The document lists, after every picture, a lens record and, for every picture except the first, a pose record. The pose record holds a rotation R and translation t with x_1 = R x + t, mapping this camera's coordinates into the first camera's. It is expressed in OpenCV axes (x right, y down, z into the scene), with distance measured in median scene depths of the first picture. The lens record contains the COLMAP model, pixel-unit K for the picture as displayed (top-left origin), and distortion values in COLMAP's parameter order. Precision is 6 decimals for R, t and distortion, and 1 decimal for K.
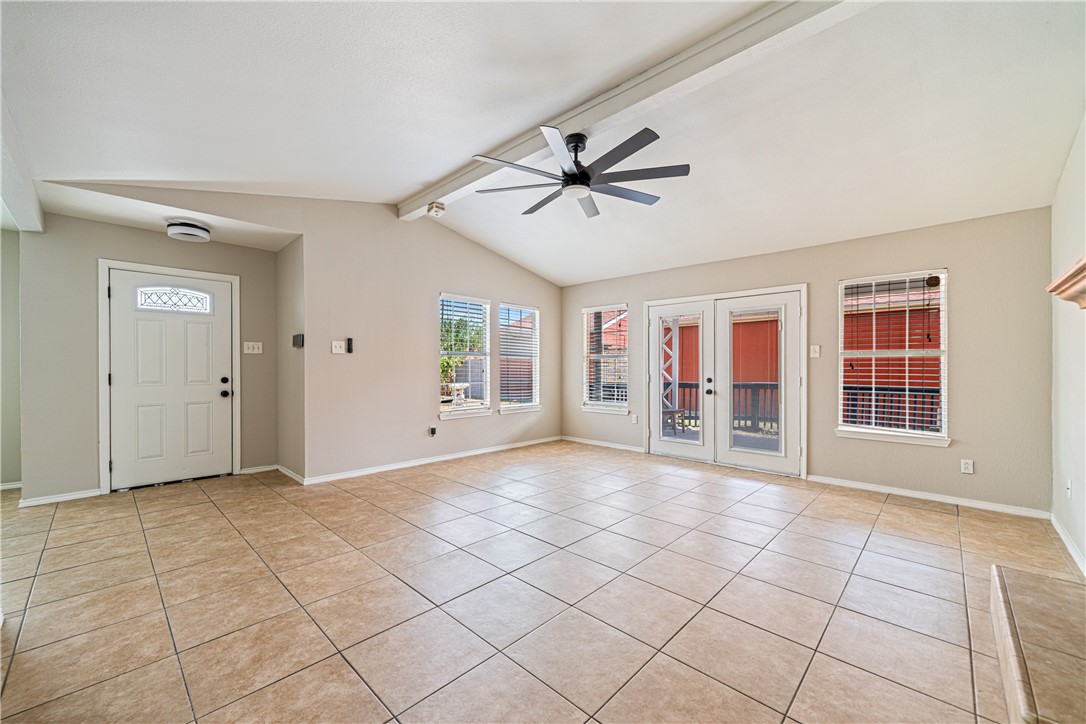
lens RADIAL K [[432.0, 0, 549.4], [0, 432.0, 369.5], [0, 0, 1]] dist [-0.004570, -0.000214]
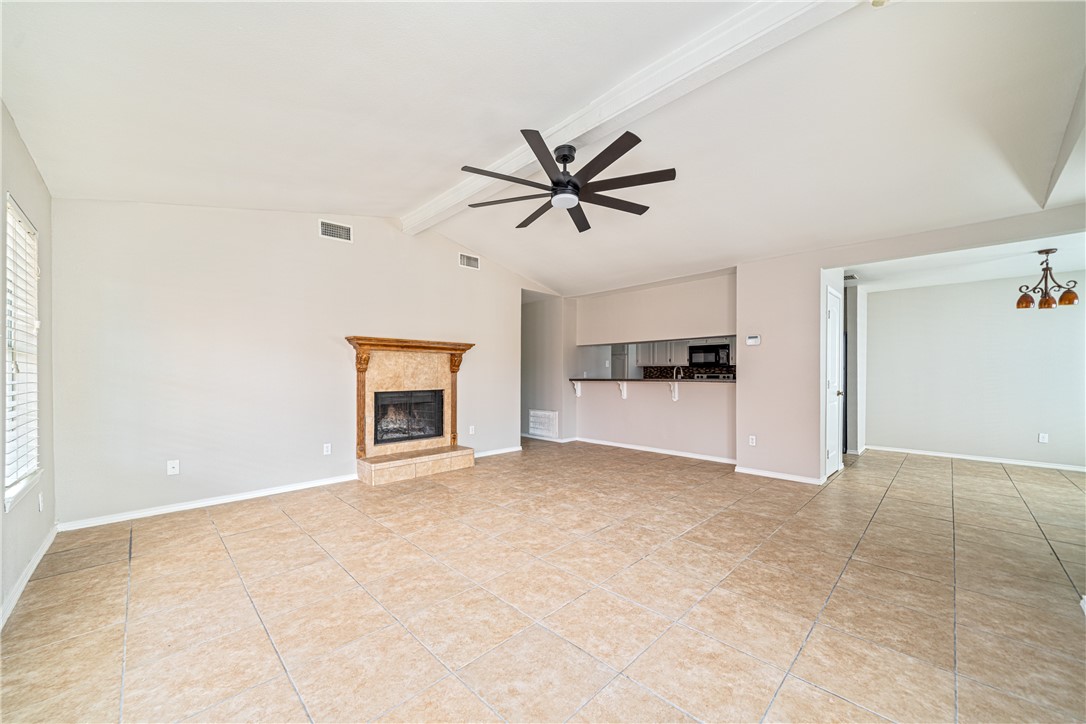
lens RADIAL K [[396.3, 0, 548.0], [0, 396.3, 362.7], [0, 0, 1]] dist [0.000544, -0.000313]
pose [[-0.999273, -0.004097, 0.037901, 0.045380], [-0.005051, 0.999672, -0.025125, -0.004551], [-0.037785, -0.025298, -0.998966, 1.410204]]
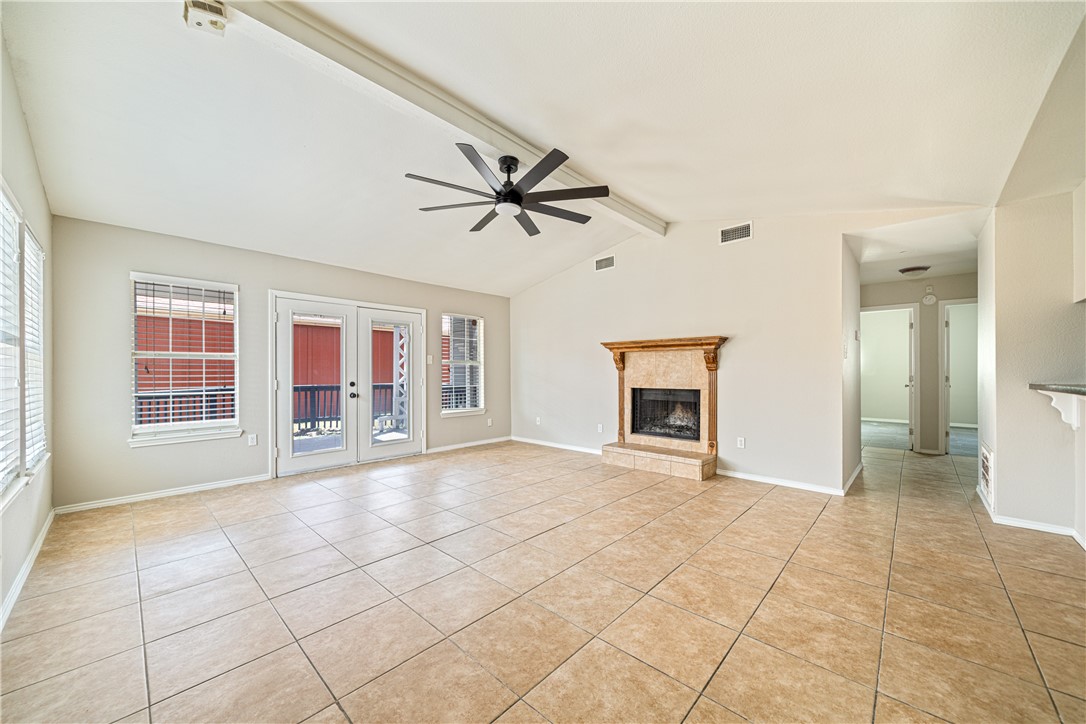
lens RADIAL K [[396.3, 0, 534.9], [0, 396.3, 370.9], [0, 0, 1]] dist [0.000544, -0.000313]
pose [[0.000132, -0.004521, 0.999990, -0.669423], [0.003149, 0.999985, 0.004521, -0.009553], [-0.999995, 0.003149, 0.000146, 0.676363]]
